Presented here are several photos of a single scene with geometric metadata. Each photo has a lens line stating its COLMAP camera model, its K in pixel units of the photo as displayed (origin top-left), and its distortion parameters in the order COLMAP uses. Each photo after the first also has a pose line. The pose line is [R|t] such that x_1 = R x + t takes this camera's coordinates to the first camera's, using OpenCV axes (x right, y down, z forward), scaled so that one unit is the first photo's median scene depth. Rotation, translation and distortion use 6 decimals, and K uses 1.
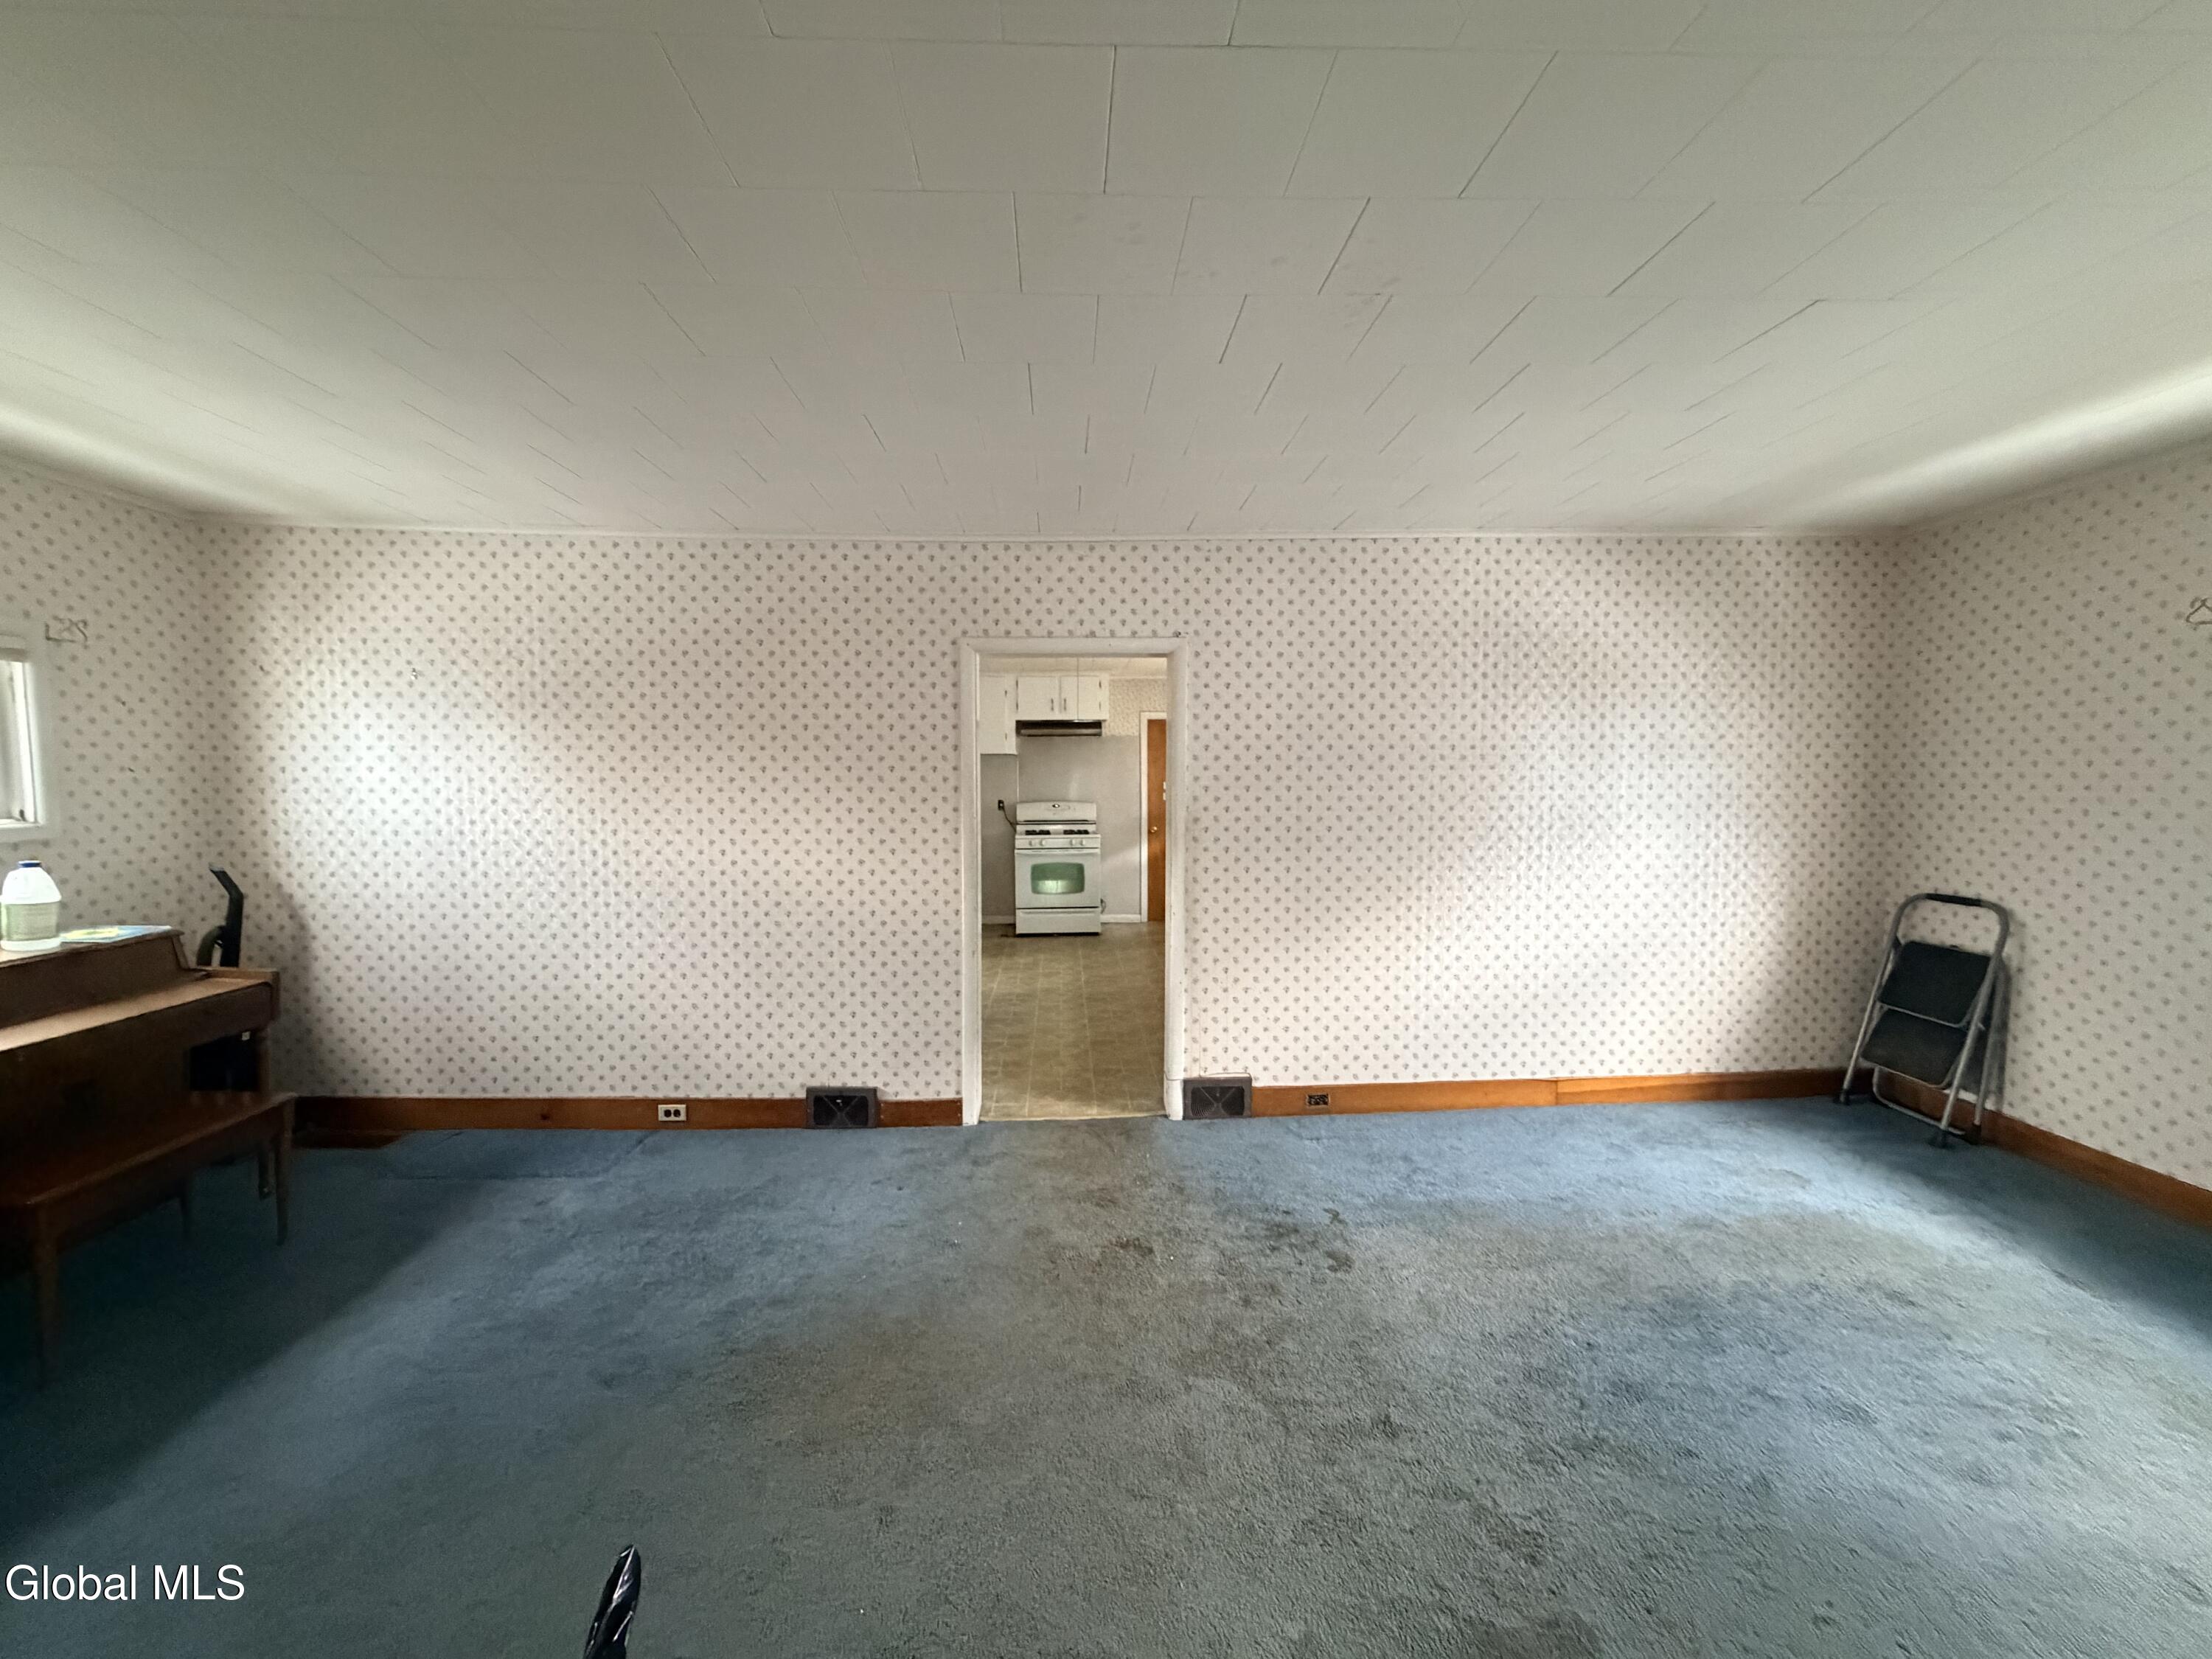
lens RADIAL K [[878.4, 0, 1107.8], [0, 878.4, 829.5], [0, 0, 1]] dist [-0.002325, 0.000803]
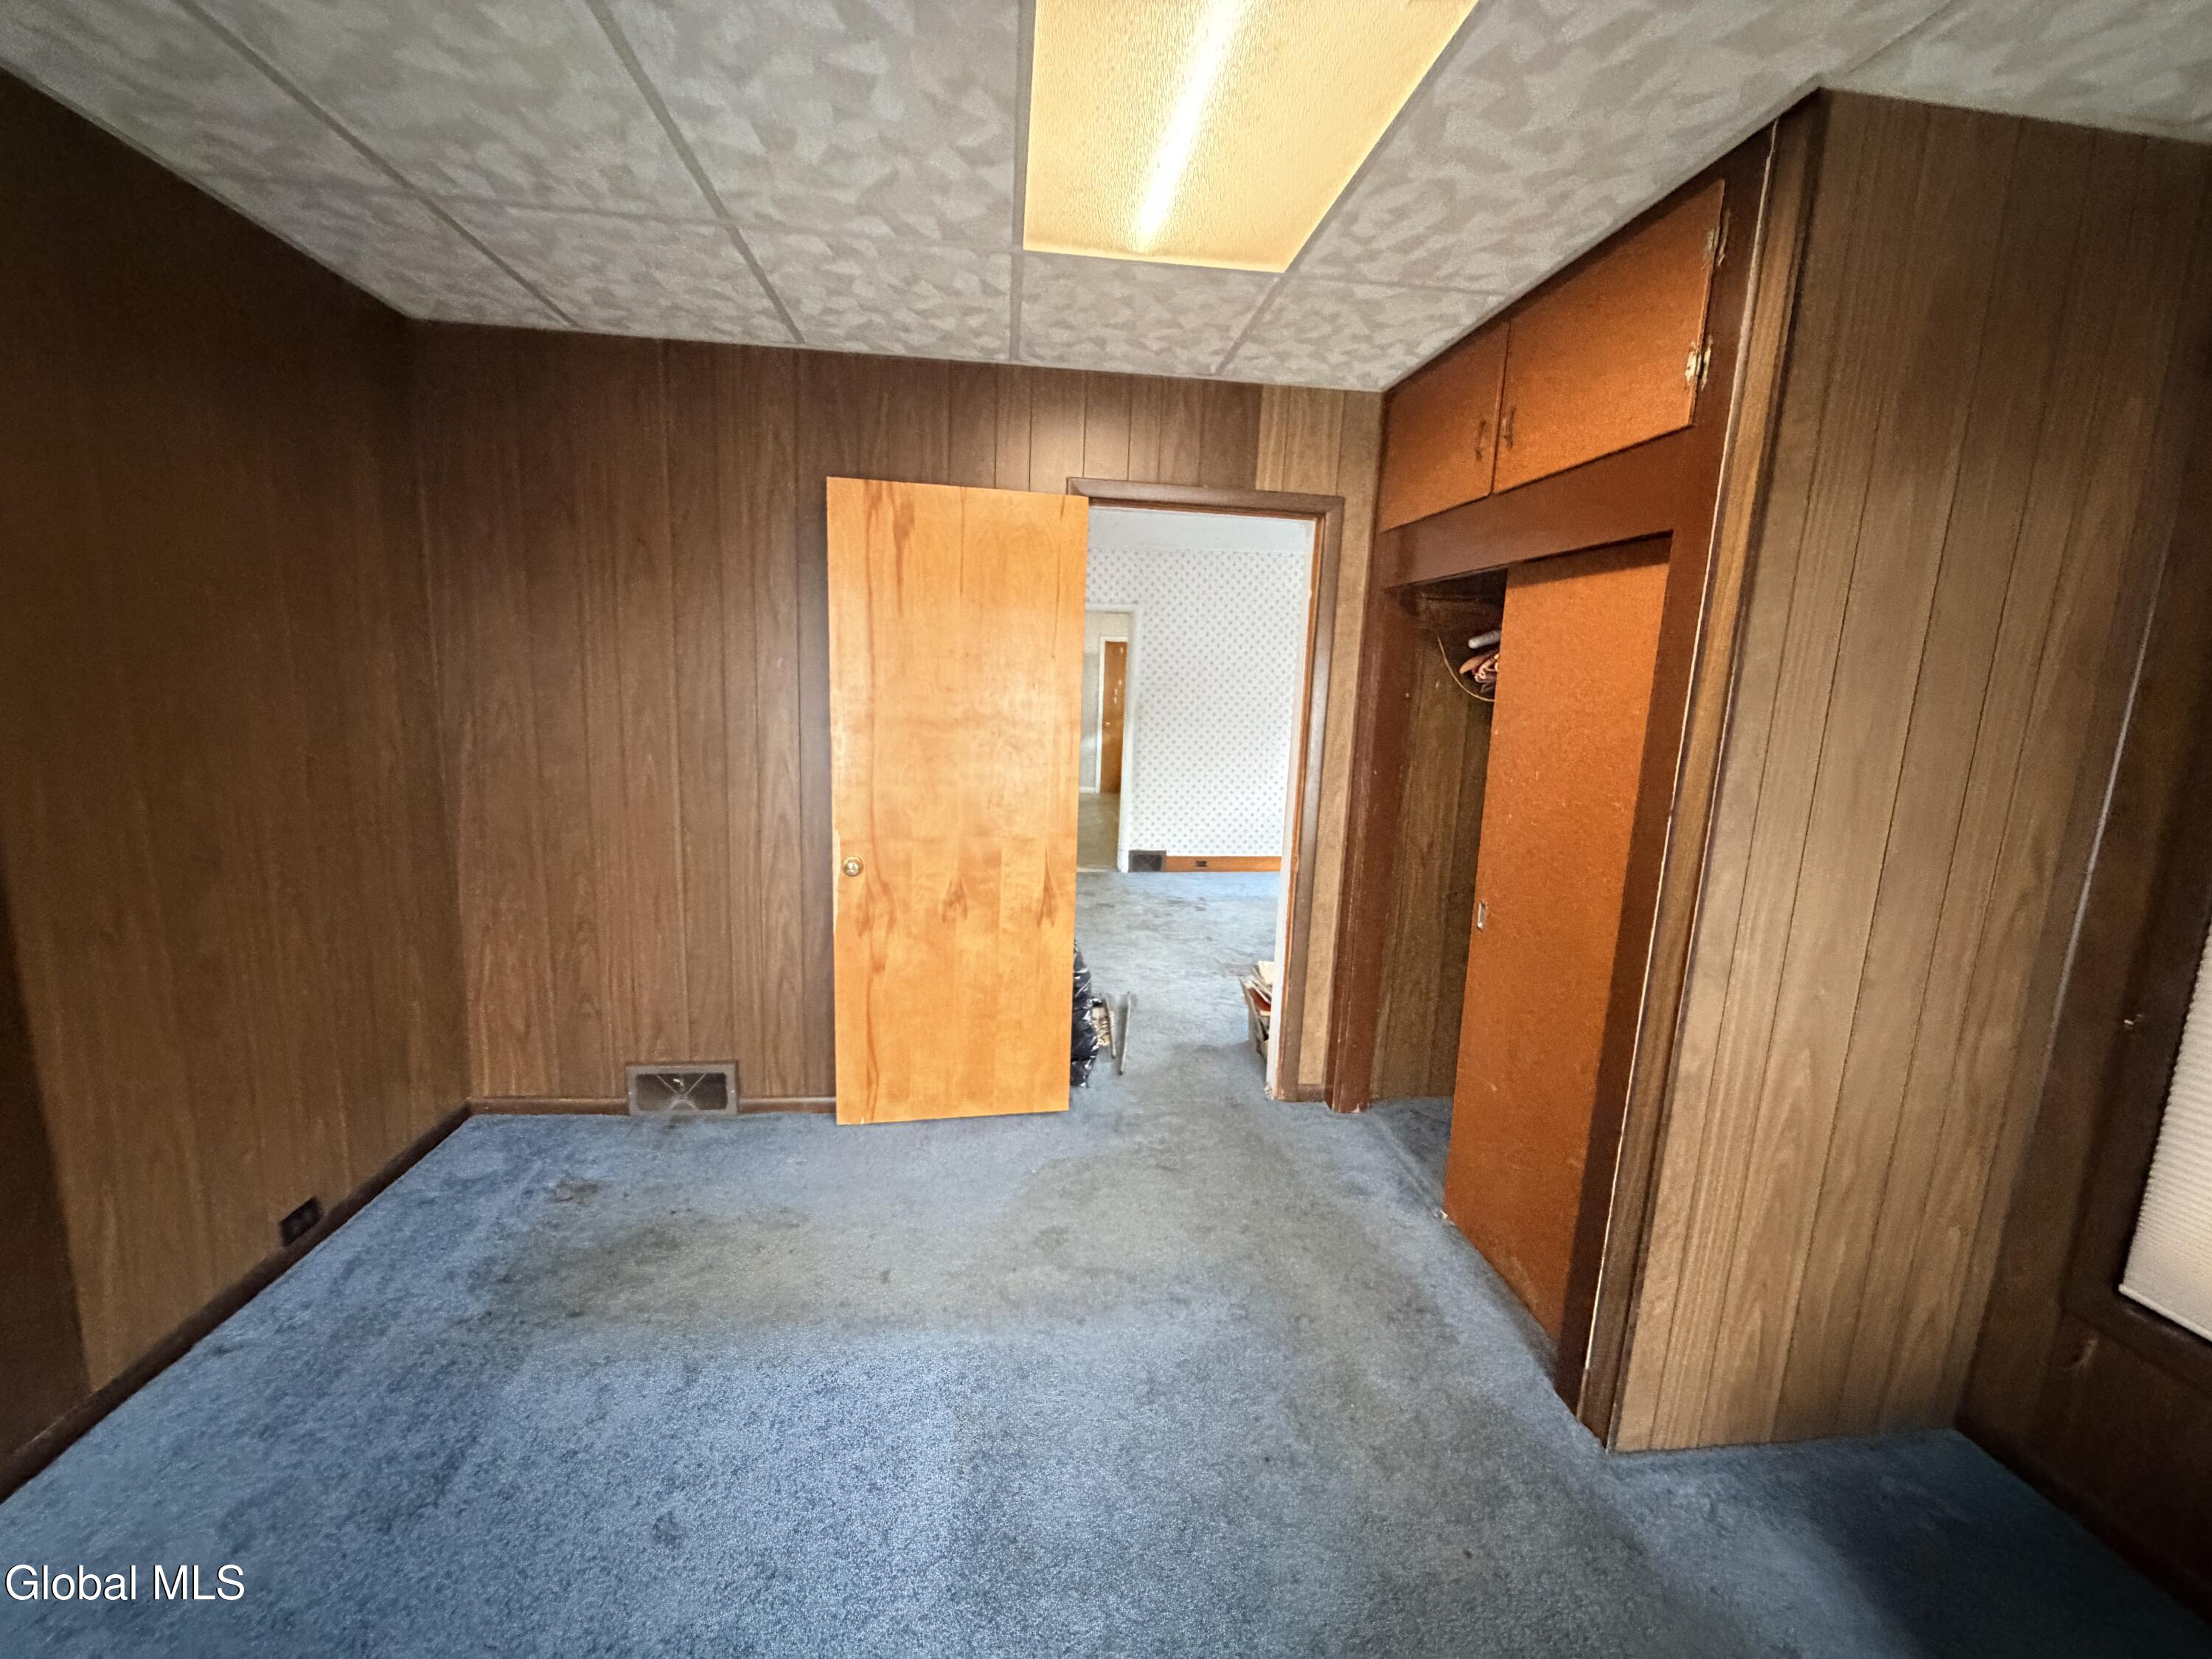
lens RADIAL K [[878.4, 0, 1100.8], [0, 878.4, 826.5], [0, 0, 1]] dist [-0.002325, 0.000803]
pose [[0.997505, 0.029119, 0.064310, -0.089449], [-0.035197, 0.994807, 0.095500, 0.063370], [-0.061195, -0.097525, 0.993350, -0.796892]]
